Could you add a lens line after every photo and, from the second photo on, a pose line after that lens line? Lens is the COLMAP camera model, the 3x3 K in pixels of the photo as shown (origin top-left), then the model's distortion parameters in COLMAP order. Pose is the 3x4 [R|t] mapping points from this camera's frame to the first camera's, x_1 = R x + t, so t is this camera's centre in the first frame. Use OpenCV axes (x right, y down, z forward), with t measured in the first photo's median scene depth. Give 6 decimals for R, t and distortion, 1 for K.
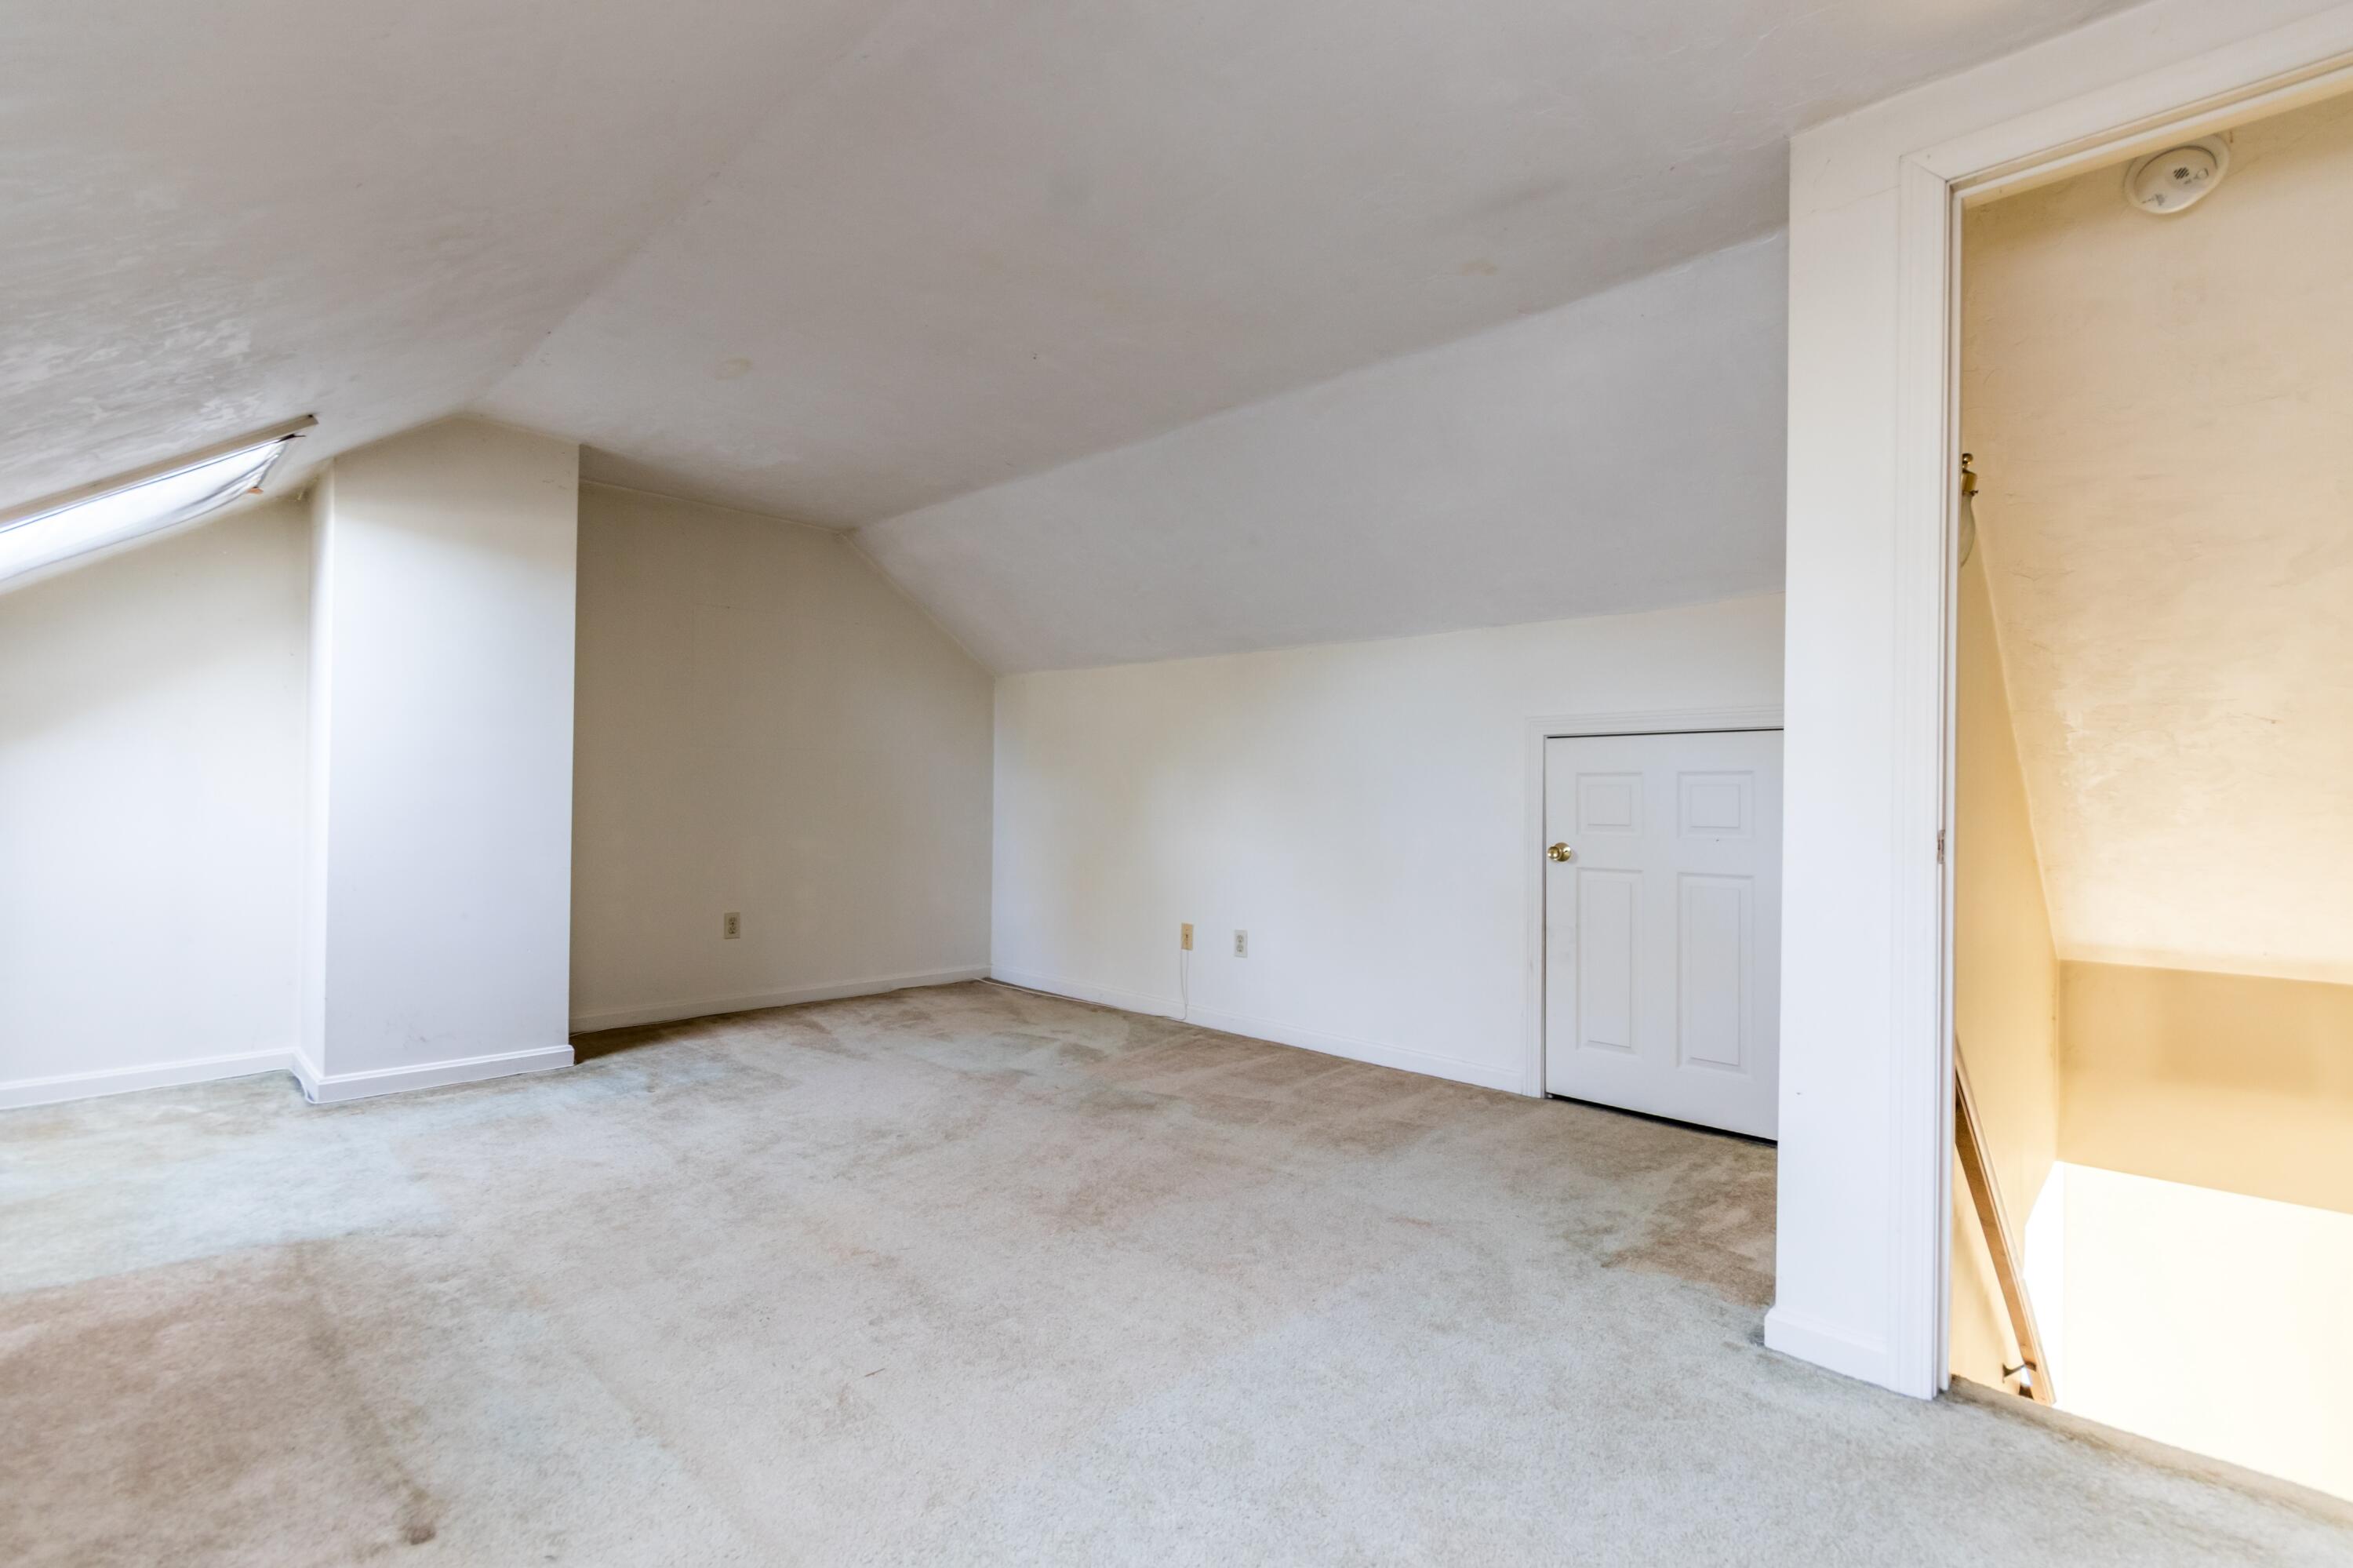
lens RADIAL K [[1080.7, 0, 1186.4], [0, 1080.7, 791.8], [0, 0, 1]] dist [0.002796, -0.001250]
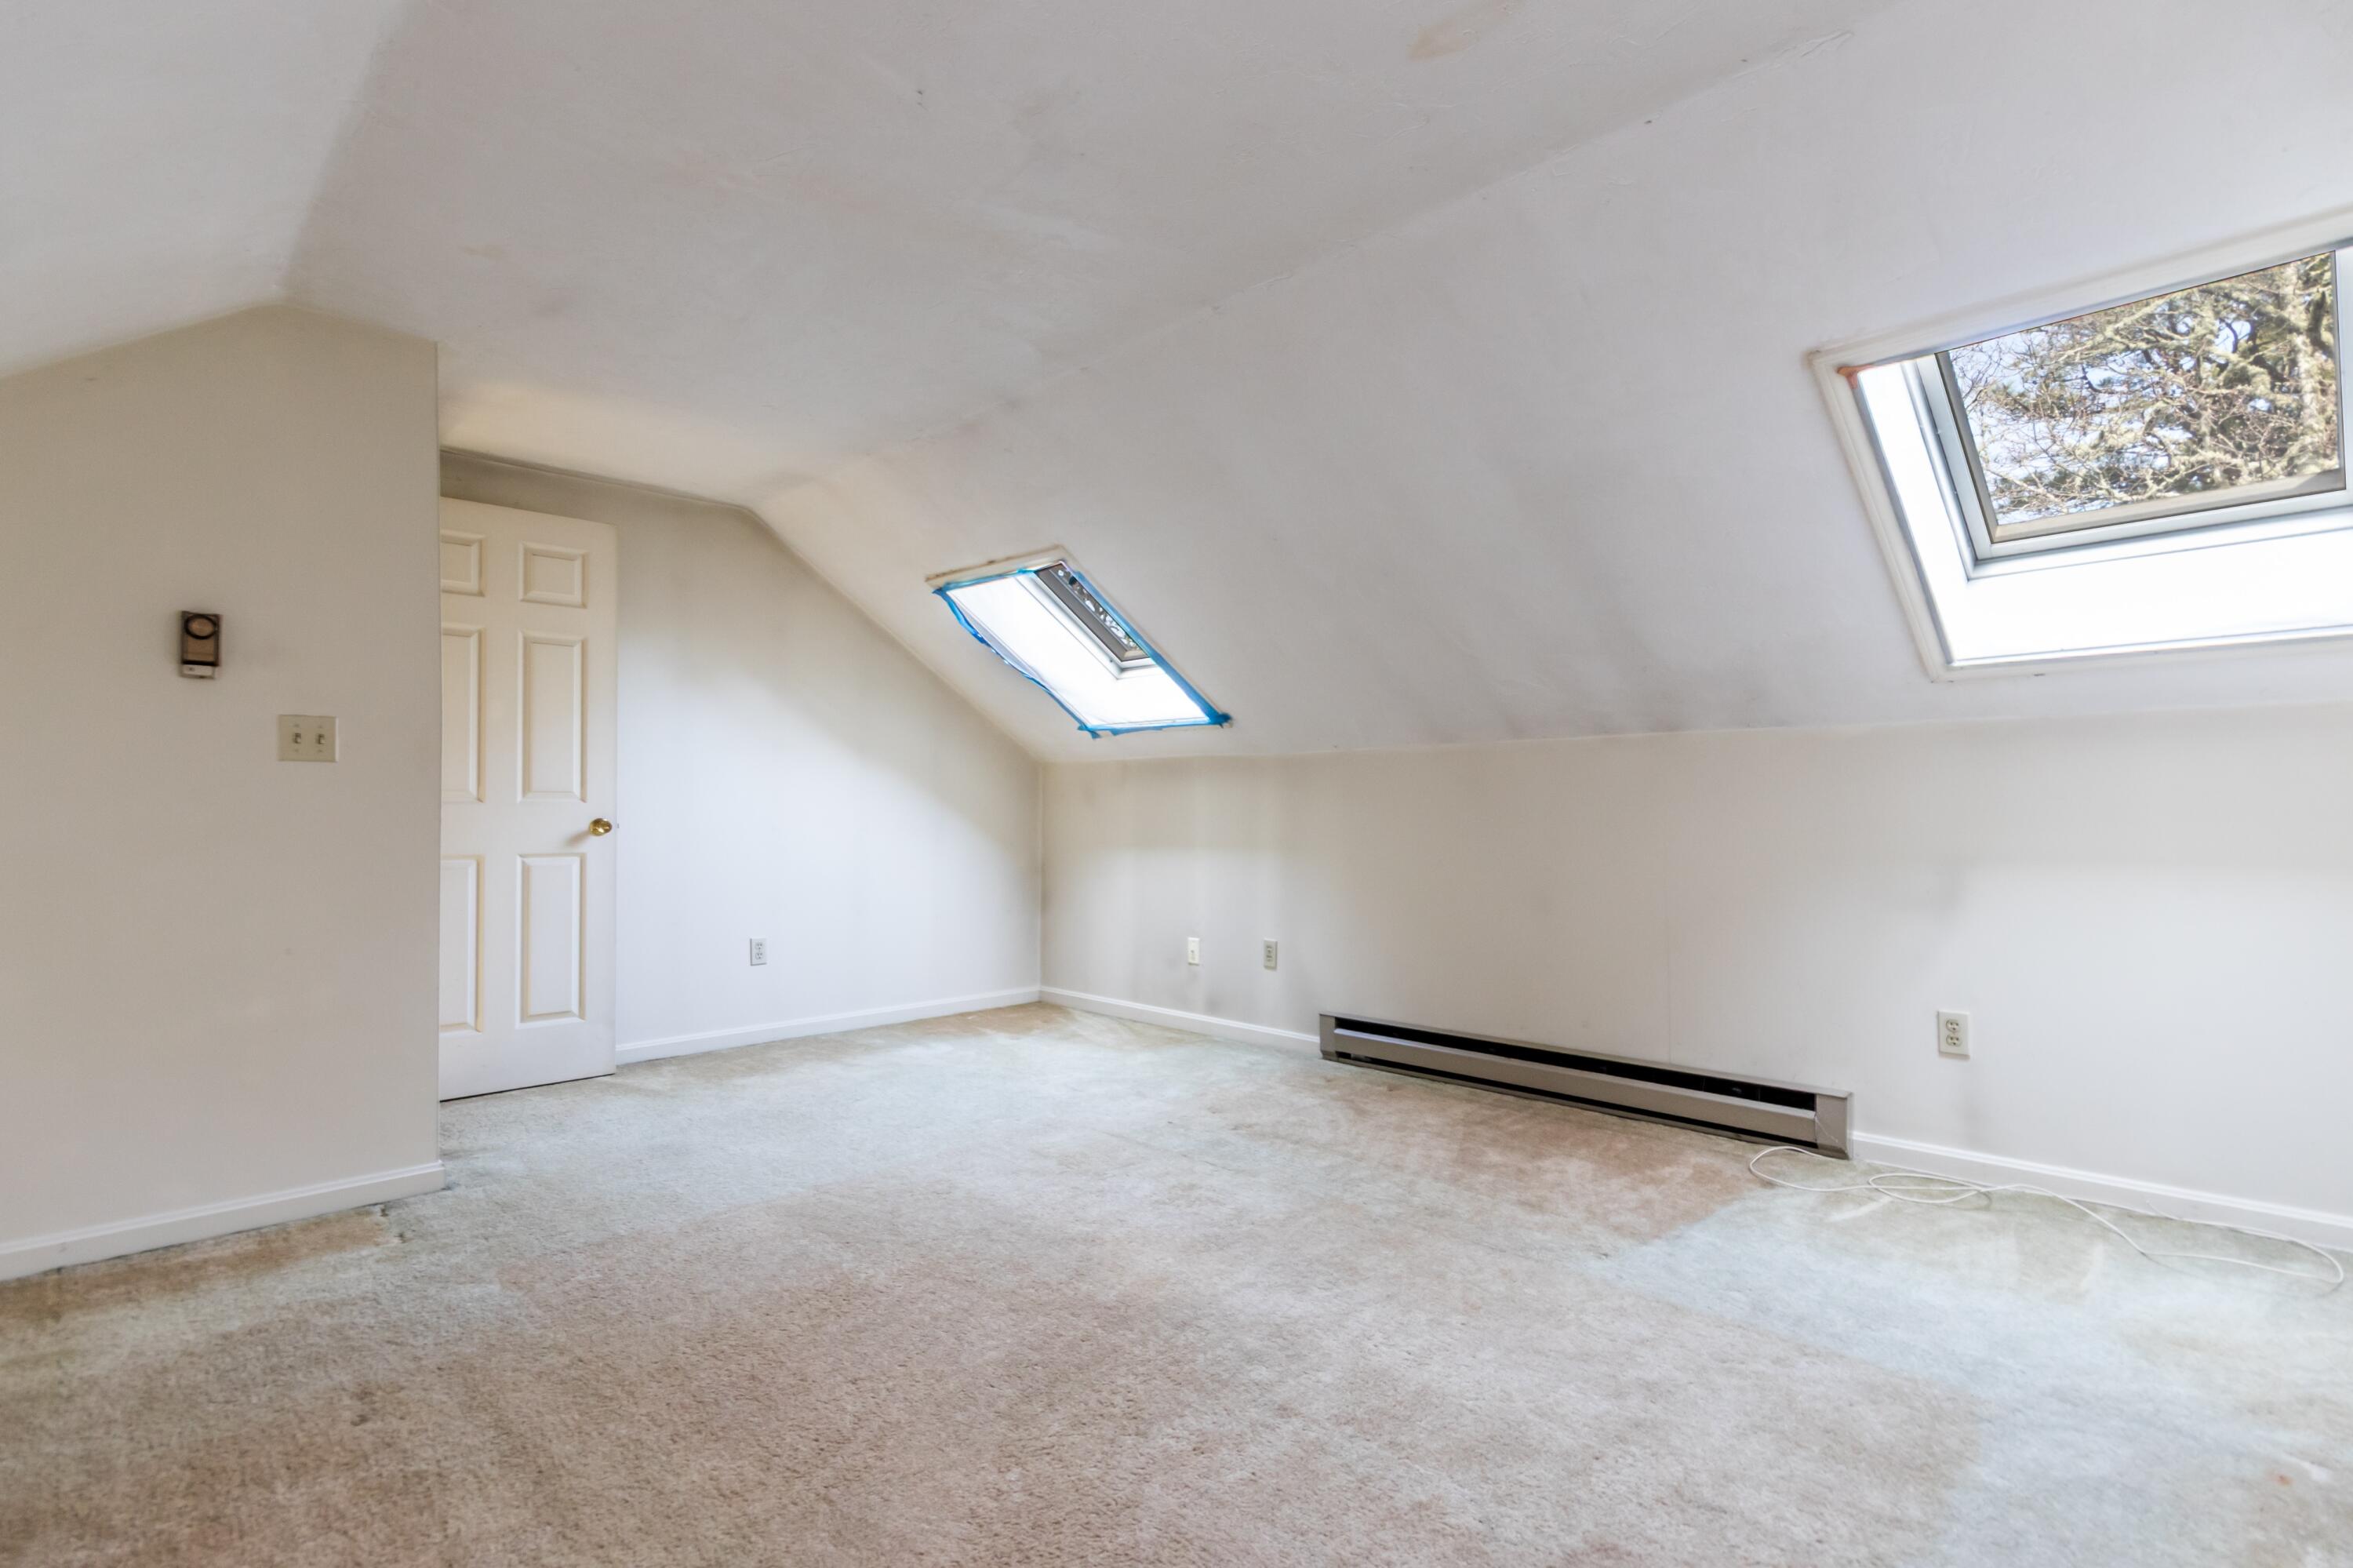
lens RADIAL K [[1080.7, 0, 1186.4], [0, 1080.7, 791.8], [0, 0, 1]] dist [0.002796, -0.001250]
pose [[-0.996858, -0.007507, 0.078859, -0.291836], [-0.008886, 0.999813, -0.017151, 0.002213], [-0.078715, -0.017797, -0.996738, 1.295473]]
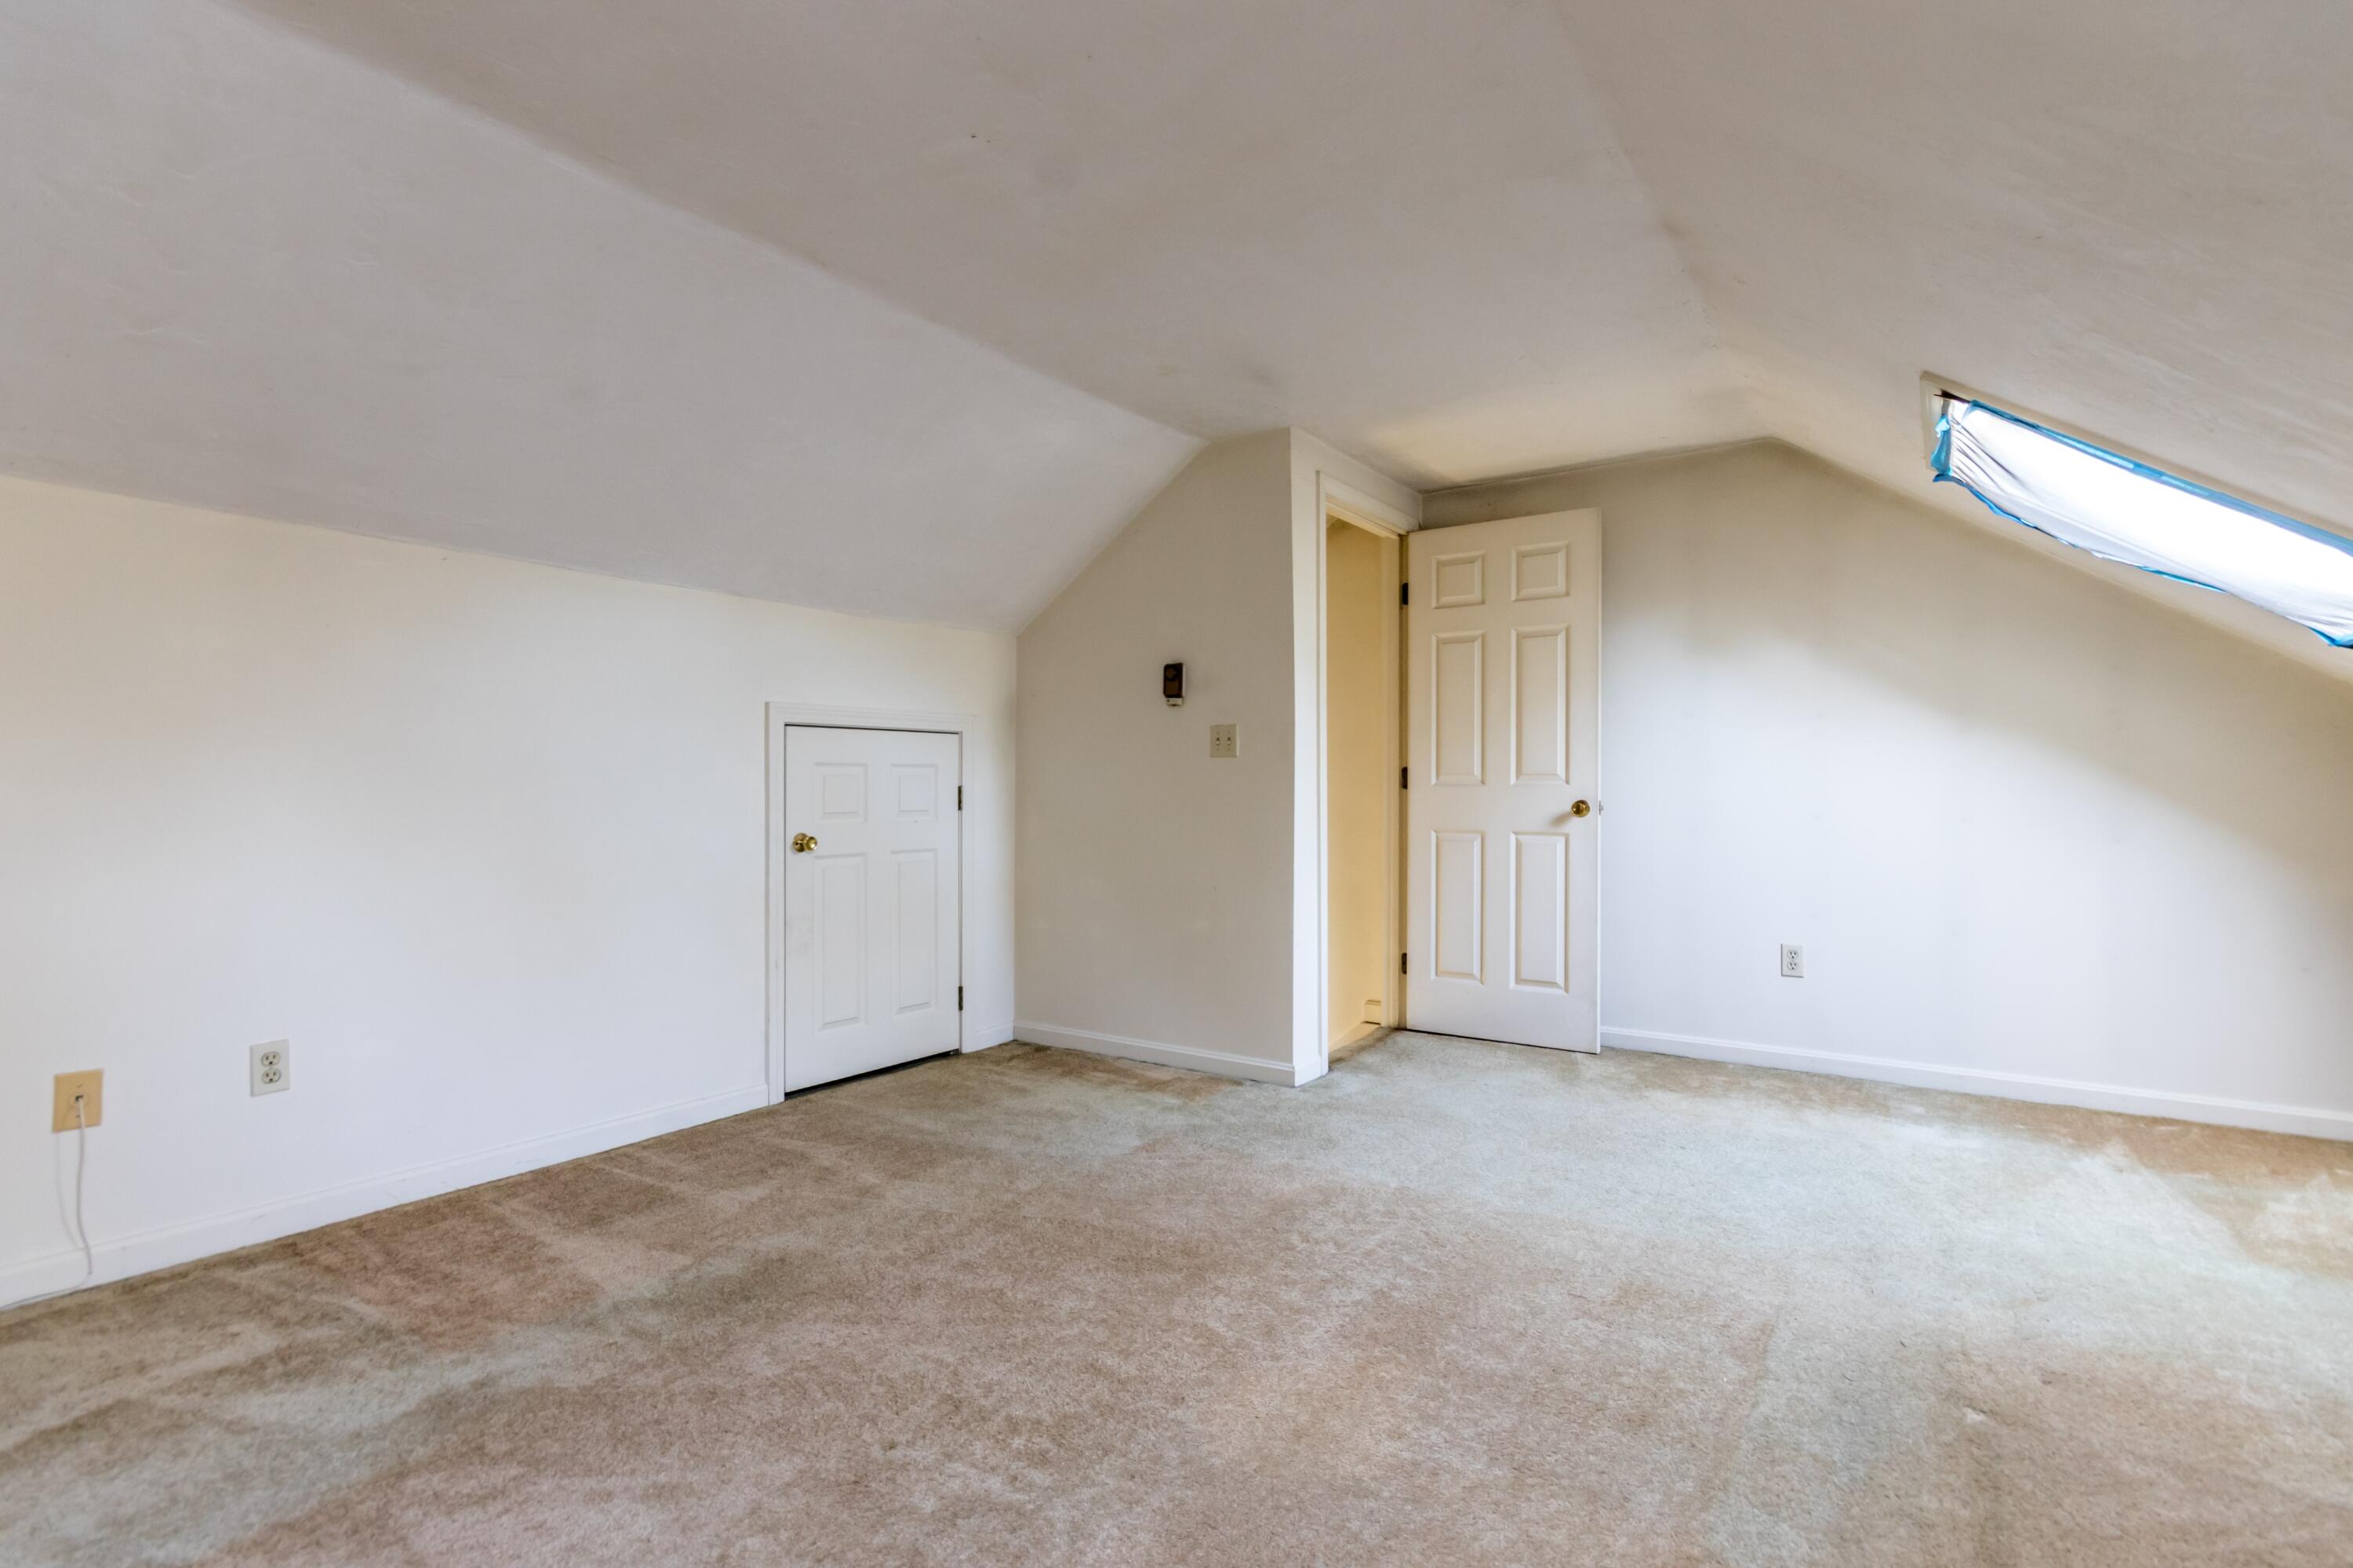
lens RADIAL K [[1080.7, 0, 1186.4], [0, 1080.7, 791.8], [0, 0, 1]] dist [0.002796, -0.001250]
pose [[-0.145721, -0.013209, 0.989238, -0.674939], [-0.005354, 0.999907, 0.012562, -0.004933], [-0.989311, -0.003466, -0.145778, 0.793387]]
